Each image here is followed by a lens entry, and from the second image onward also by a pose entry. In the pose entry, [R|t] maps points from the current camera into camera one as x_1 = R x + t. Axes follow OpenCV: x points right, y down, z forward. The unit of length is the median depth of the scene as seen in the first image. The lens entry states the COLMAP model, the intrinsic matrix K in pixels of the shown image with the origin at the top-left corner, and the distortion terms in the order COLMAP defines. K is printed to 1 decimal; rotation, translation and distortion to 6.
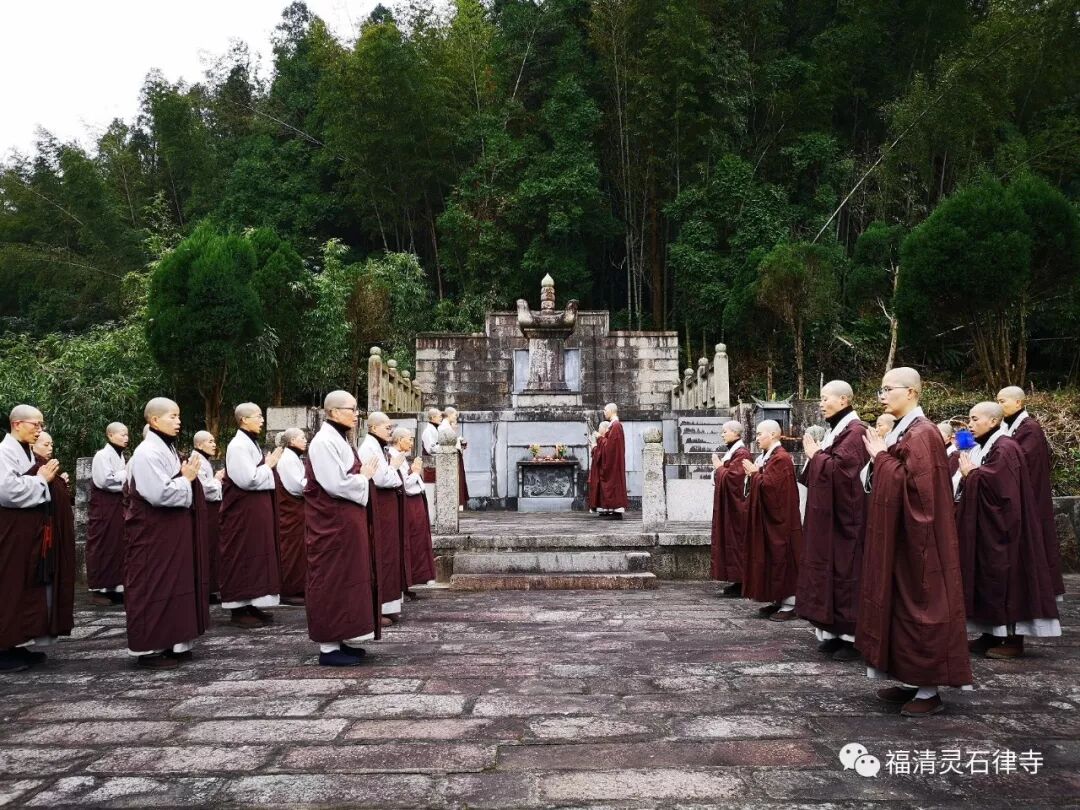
lens RADIAL K [[879.9, 0, 540.0], [0, 879.9, 405.0], [0, 0, 1]] dist [0.067173, -0.124766]
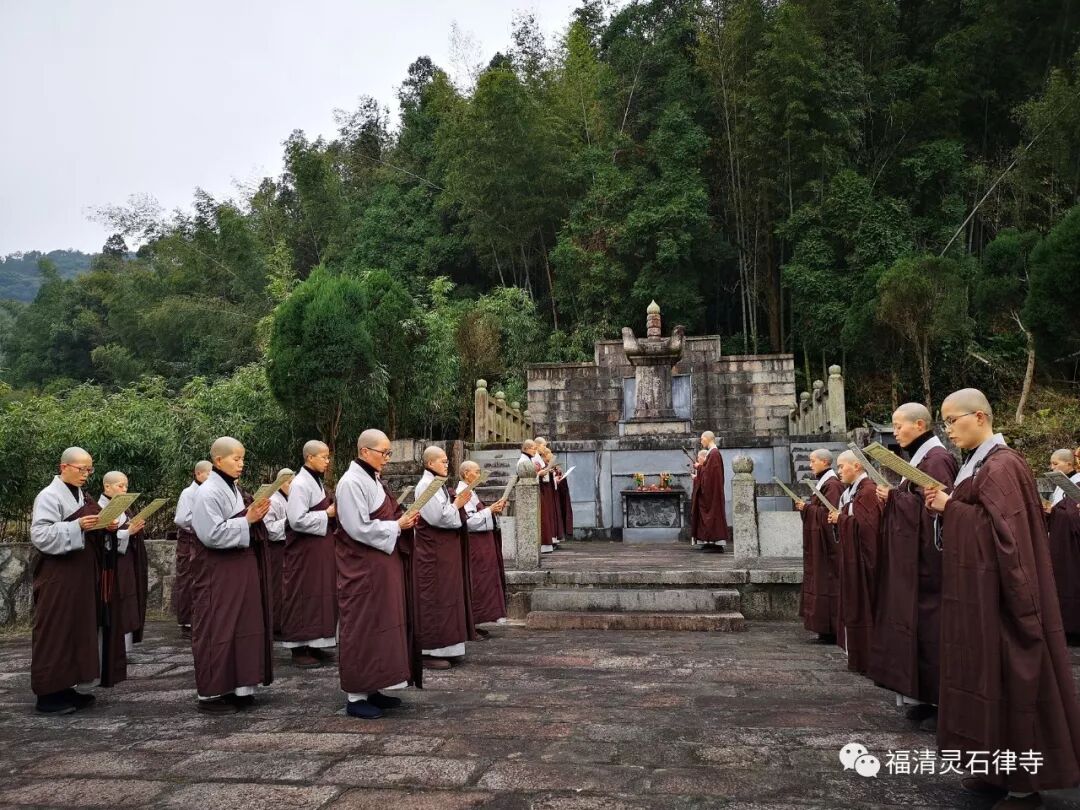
lens RADIAL K [[856.1, 0, 533.9], [0, 856.1, 400.6], [0, 0, 1]] dist [0.070045, -0.060128]
pose [[0.986996, -0.025868, -0.158650, 0.023635], [0.019935, 0.999045, -0.038872, -0.001340], [0.159504, 0.035204, 0.986569, 0.022602]]
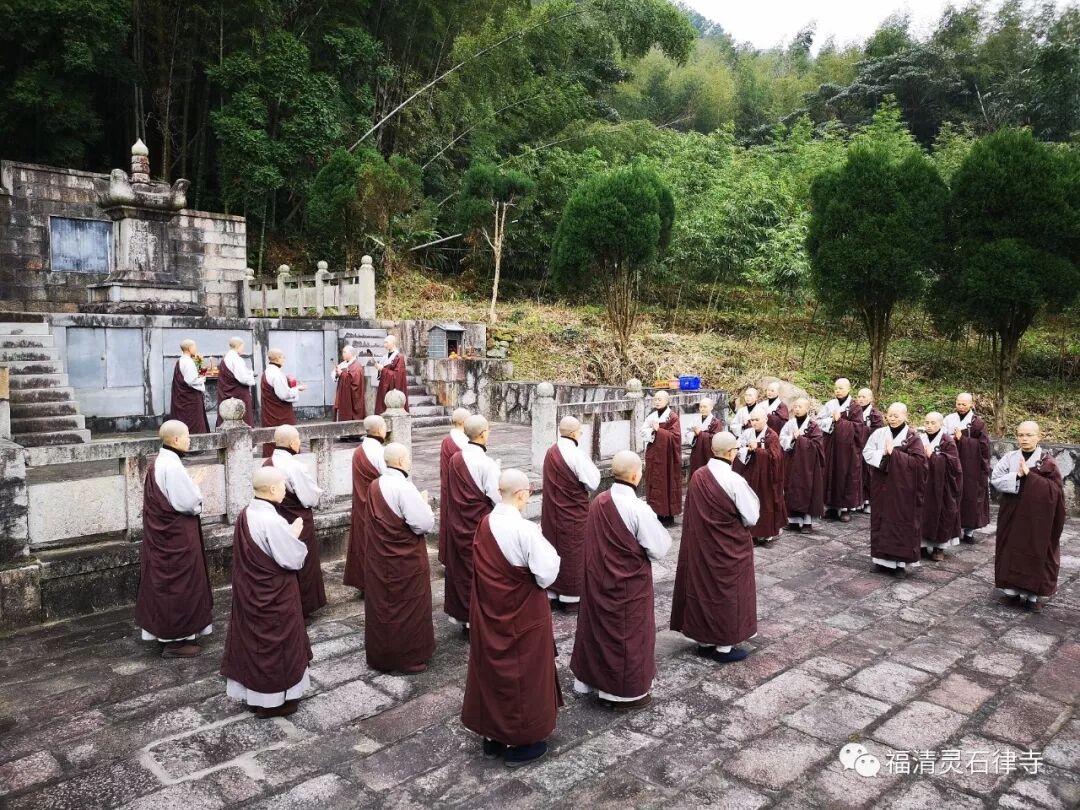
lens RADIAL K [[841.3, 0, 570.3], [0, 841.3, 405.3], [0, 0, 1]] dist [0.066846, -0.052074]
pose [[0.689820, -0.044000, 0.722643, -0.273841], [-0.086517, 0.985989, 0.142622, -0.044899], [-0.718793, -0.160905, 0.676347, 0.097079]]
